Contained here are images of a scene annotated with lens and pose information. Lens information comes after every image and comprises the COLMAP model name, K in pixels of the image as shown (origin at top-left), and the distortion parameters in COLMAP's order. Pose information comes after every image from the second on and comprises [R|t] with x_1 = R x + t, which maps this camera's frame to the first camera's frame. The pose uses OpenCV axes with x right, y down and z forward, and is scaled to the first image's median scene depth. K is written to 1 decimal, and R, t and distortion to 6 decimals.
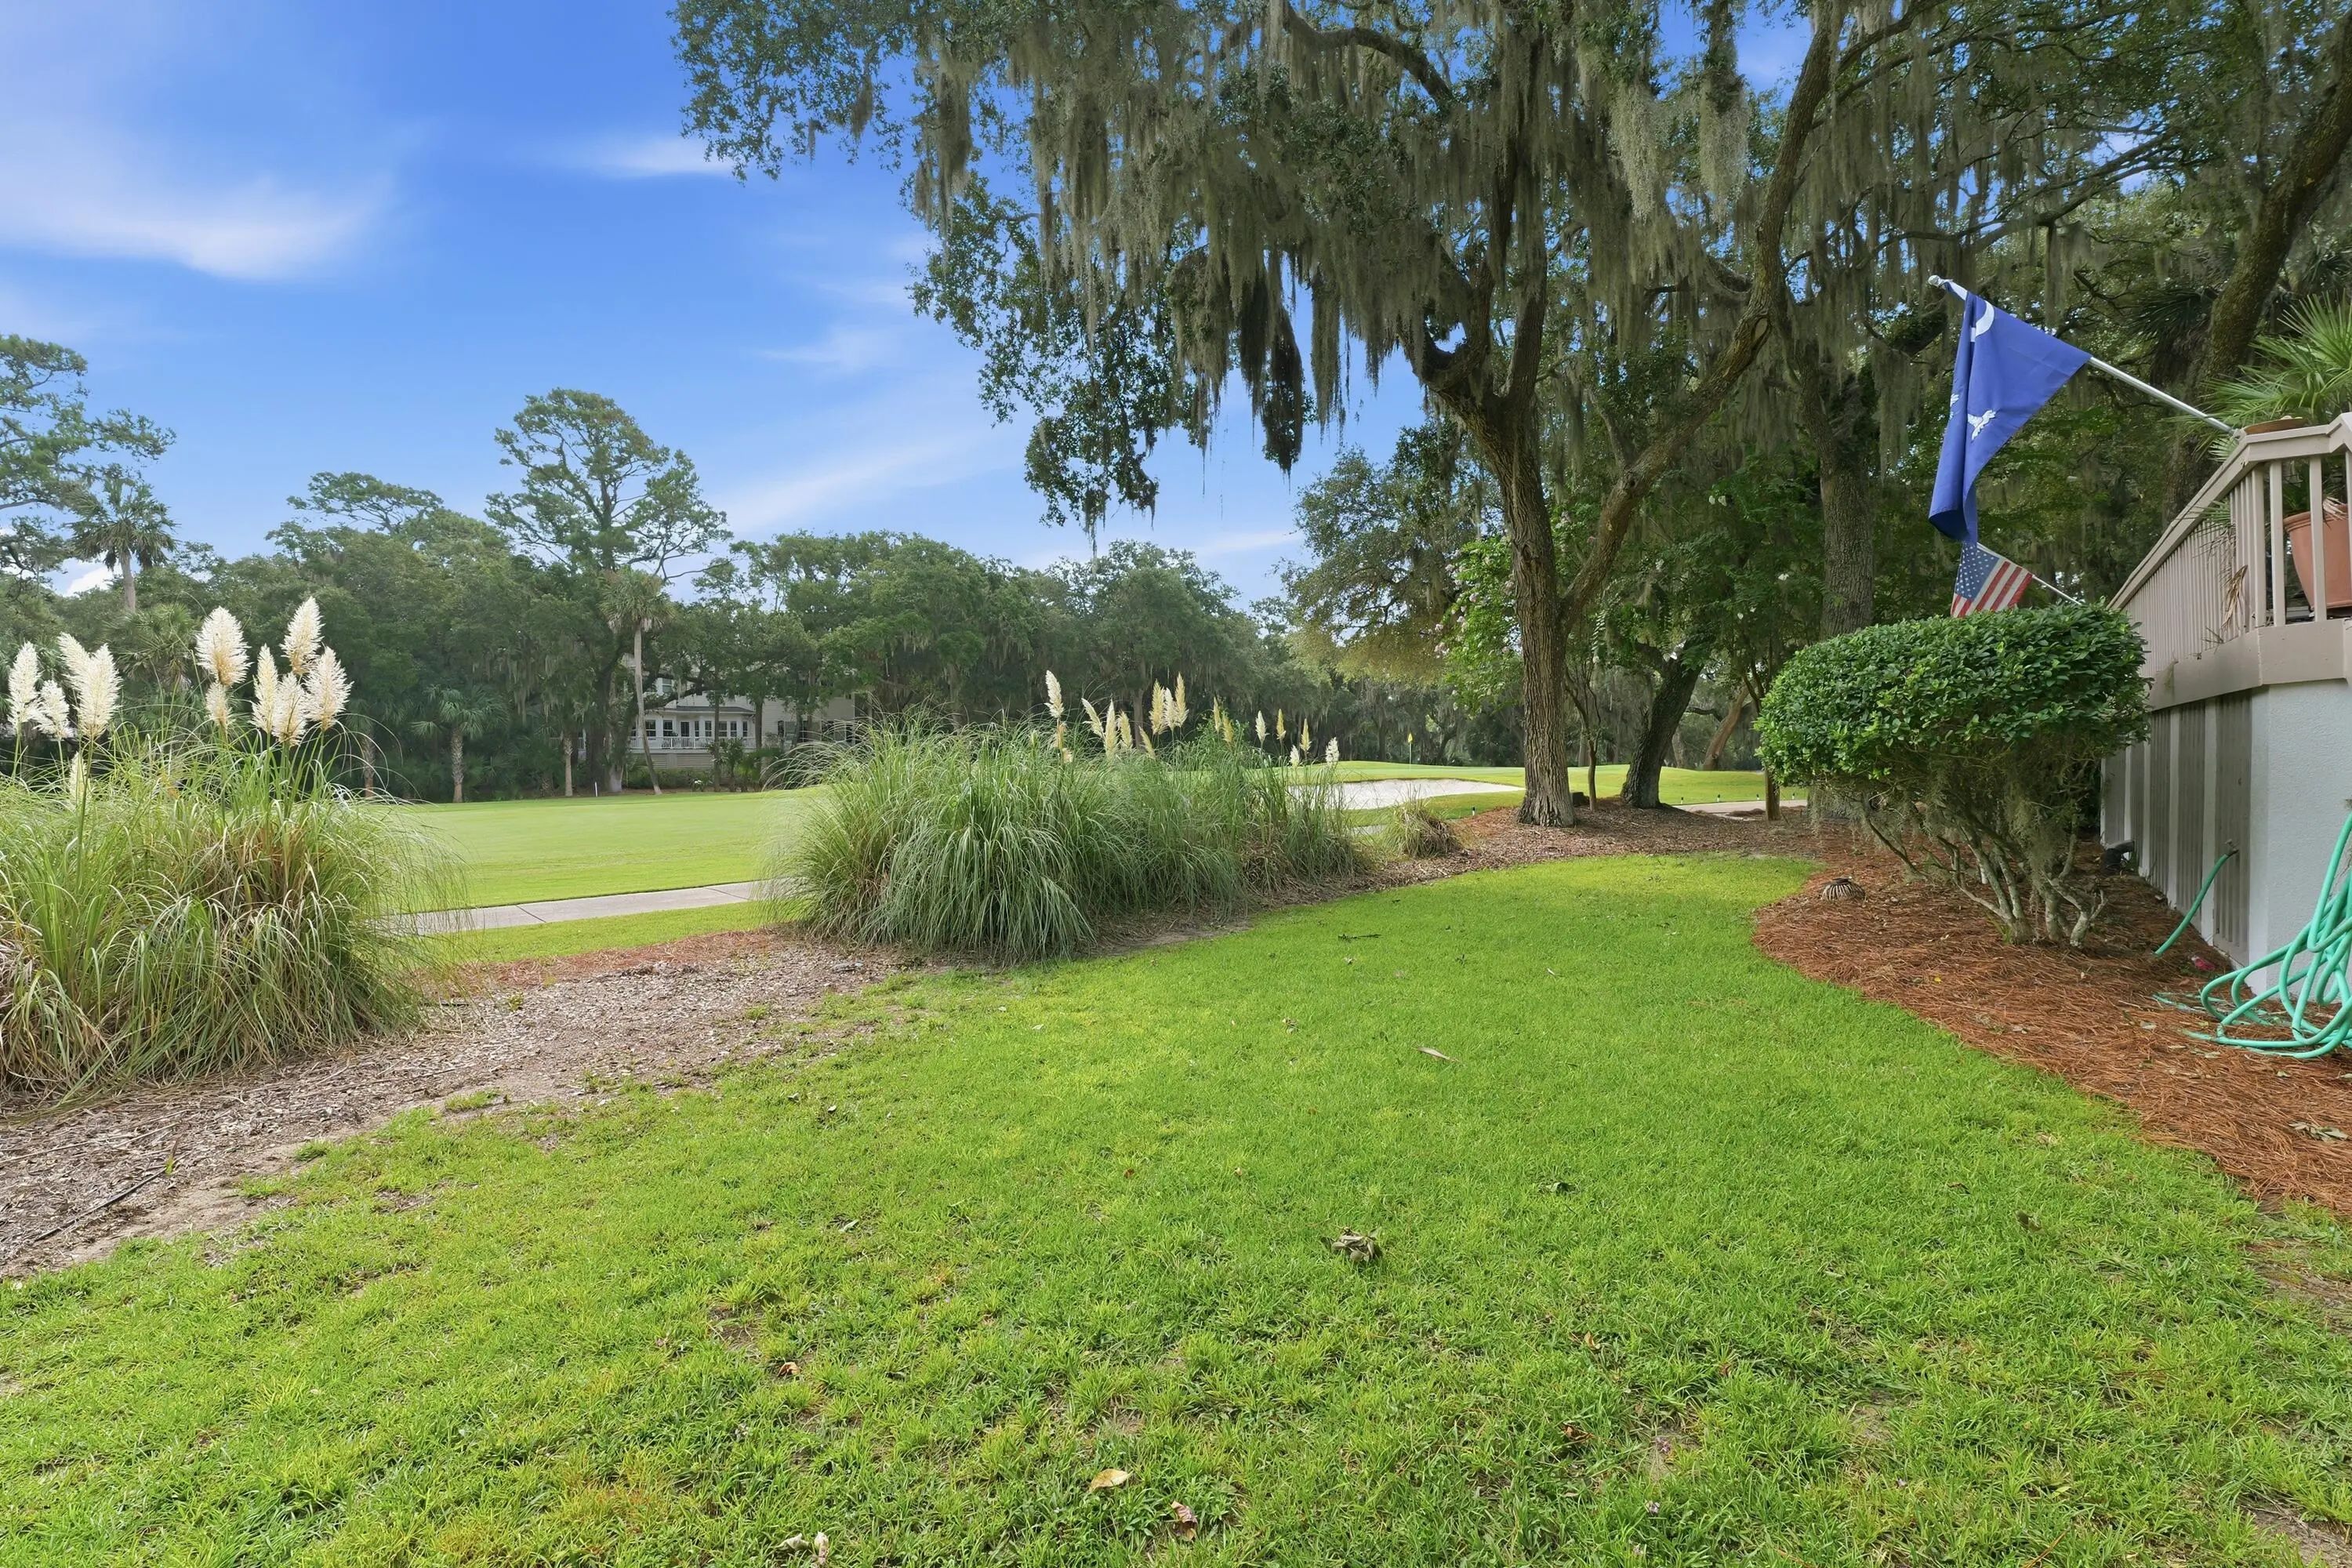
lens RADIAL K [[959.4, 0, 1191.9], [0, 959.4, 784.6], [0, 0, 1]] dist [-0.001070, 0.002215]
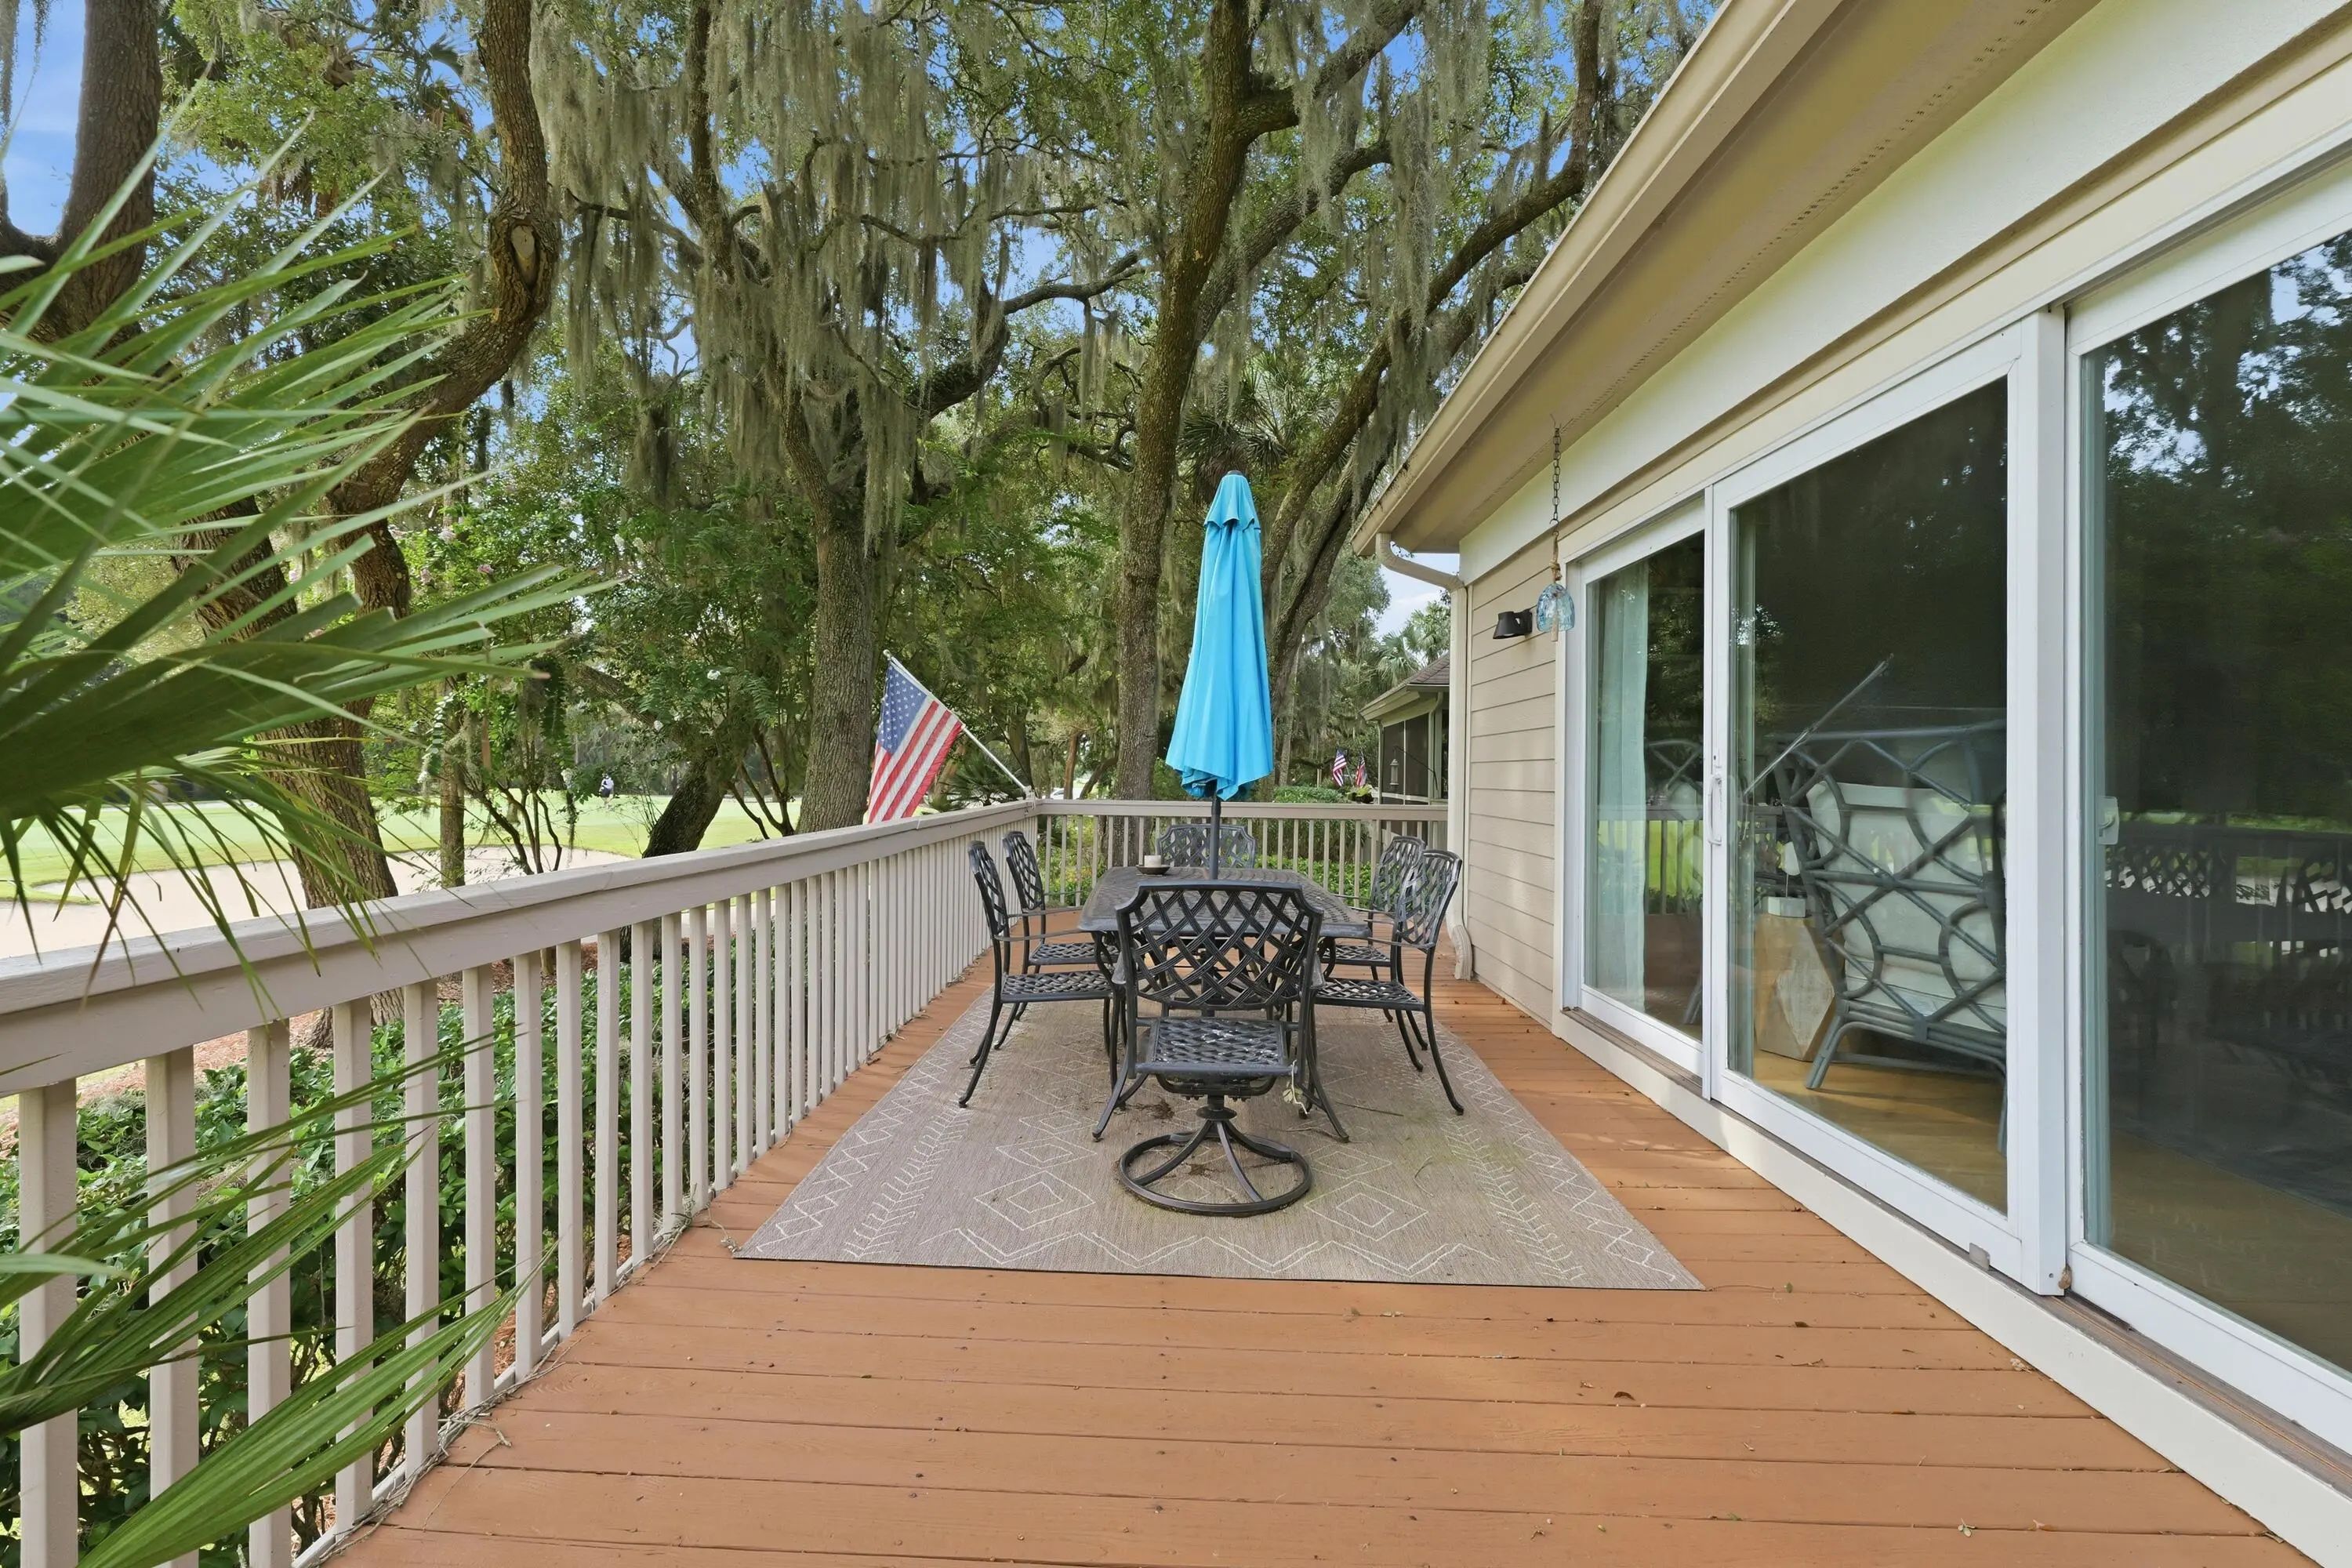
lens RADIAL K [[959.4, 0, 1161.5], [0, 959.4, 783.5], [0, 0, 1]] dist [-0.001070, 0.002215]
pose [[0.781022, 0.015930, 0.624300, 0.083250], [-0.012586, 0.999873, -0.009767, -0.025738], [-0.624376, -0.000229, 0.781124, 0.053098]]
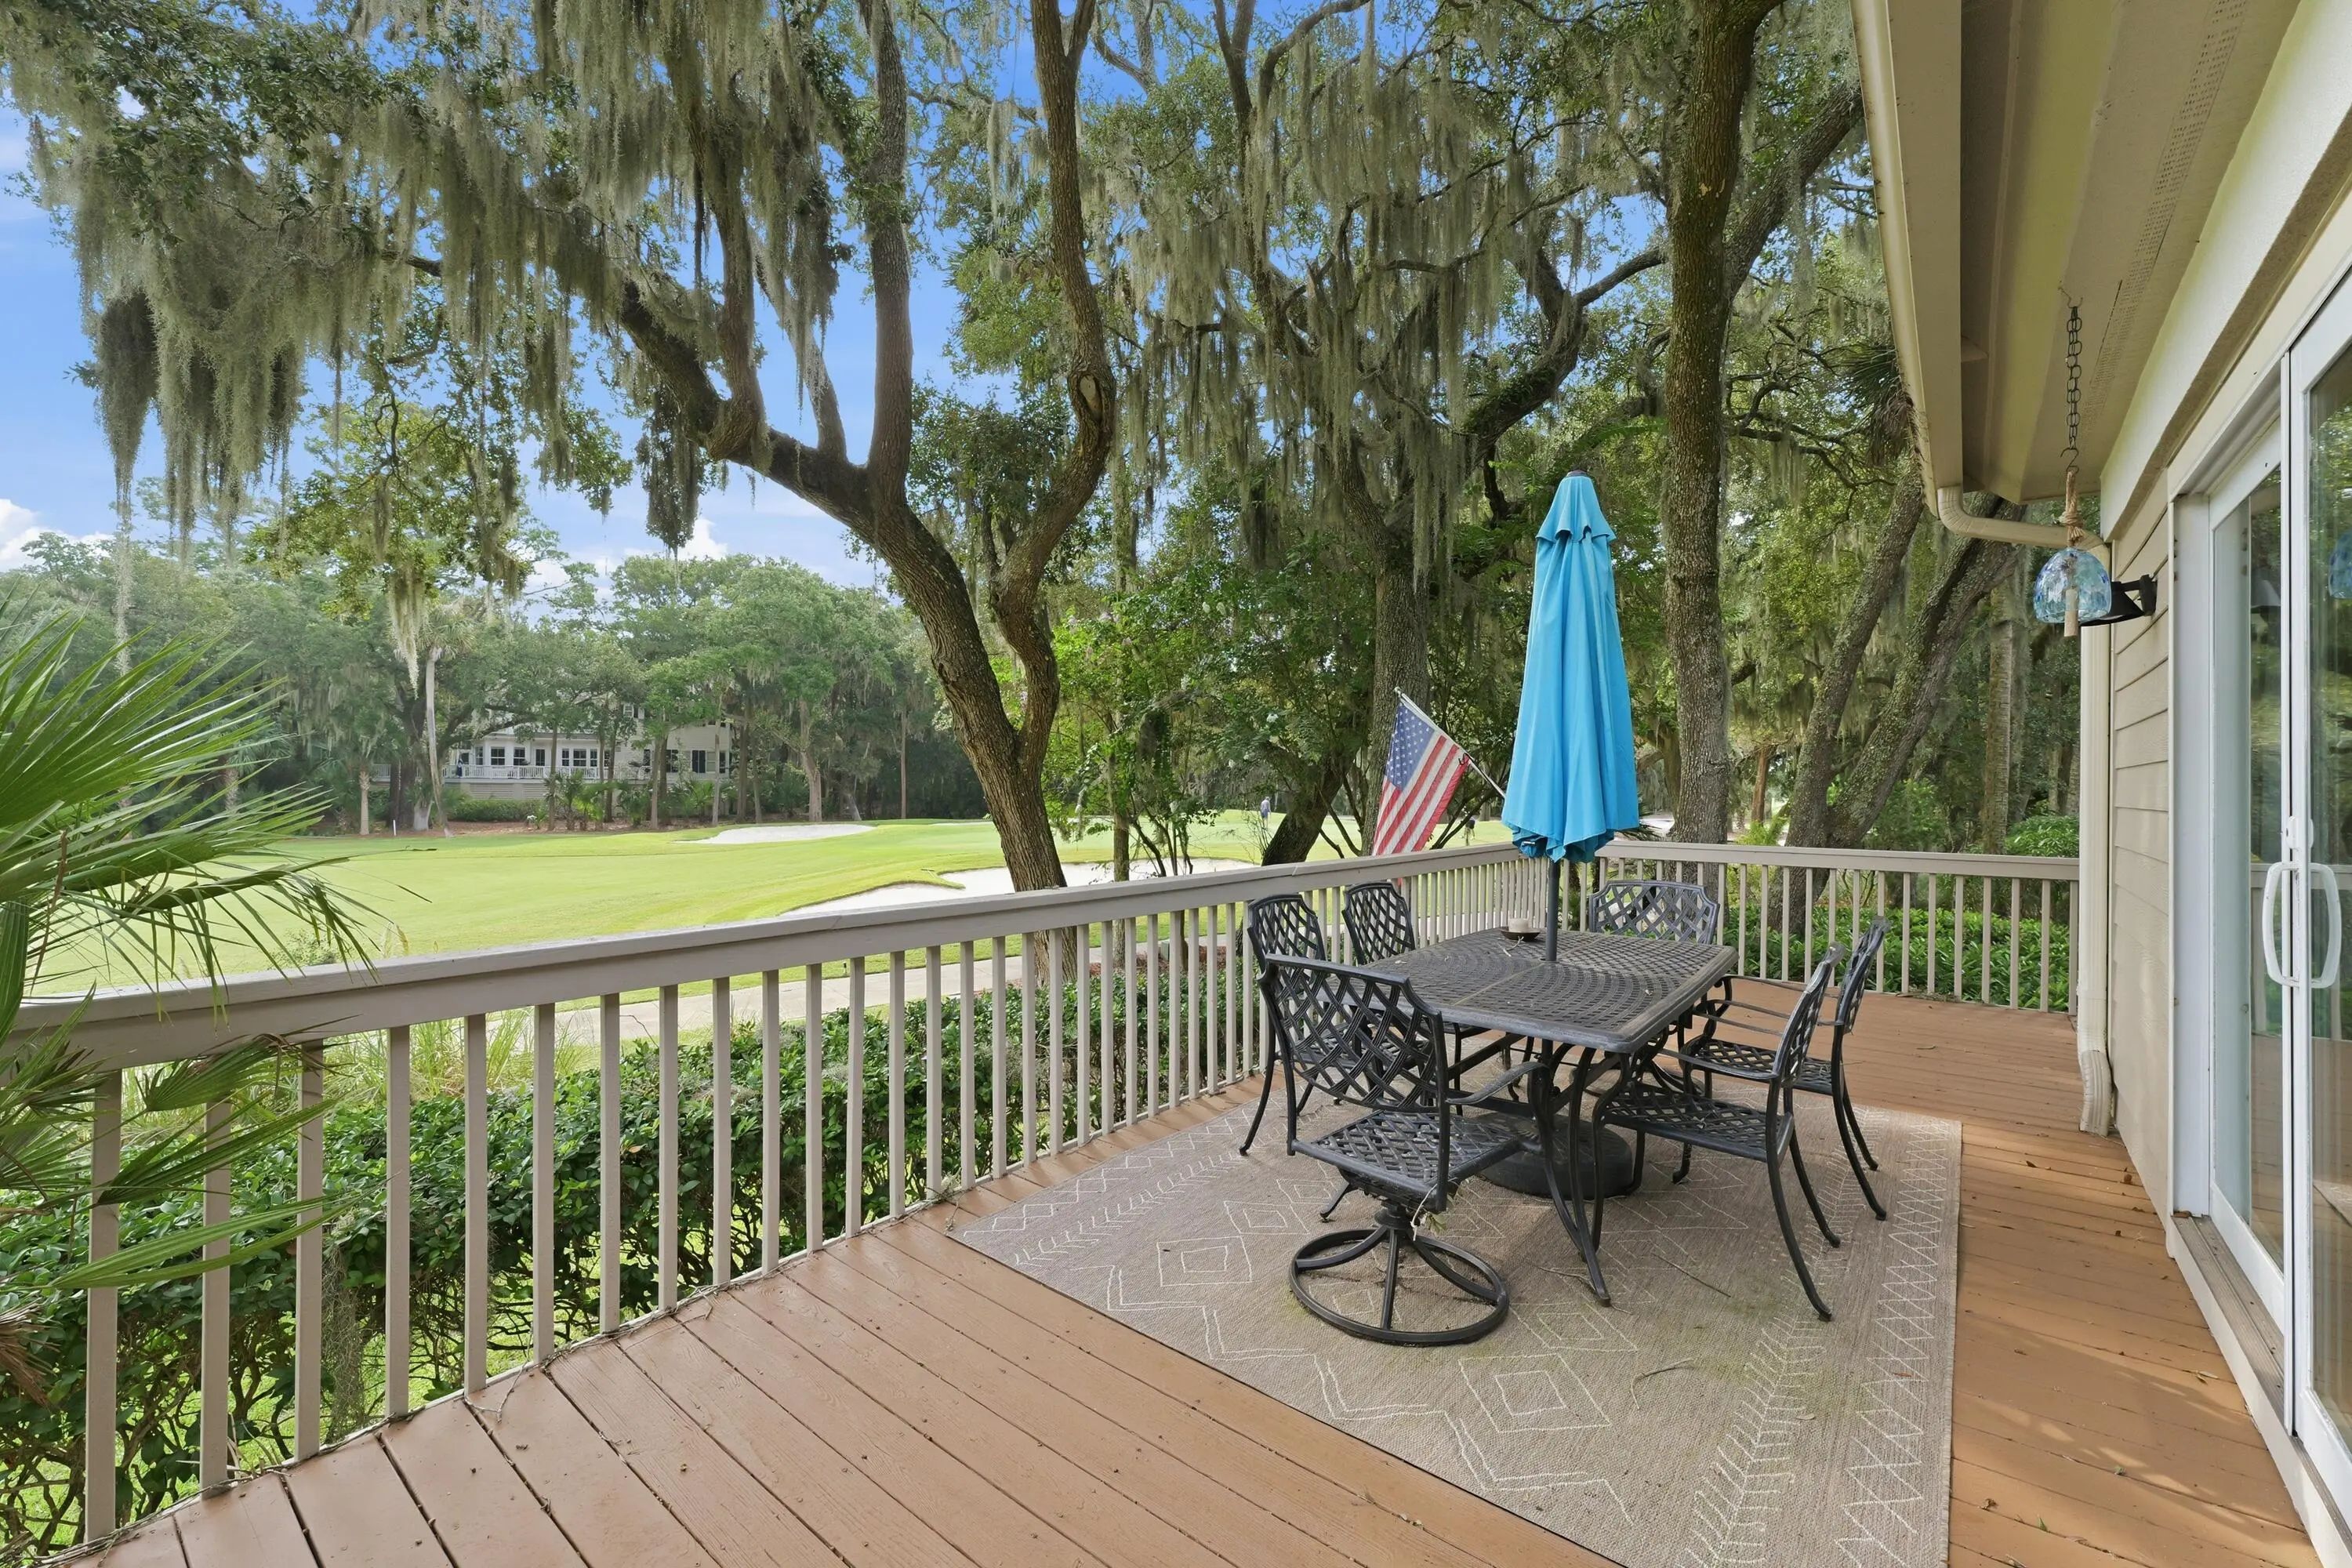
lens RADIAL K [[959.4, 0, 1176.8], [0, 959.4, 804.3], [0, 0, 1]] dist [-0.001070, 0.002215]
pose [[0.999537, 0.017123, 0.025137, 0.098881], [-0.017121, 0.999853, -0.000297, -0.027661], [-0.025138, -0.000133, 0.999684, 0.048031]]
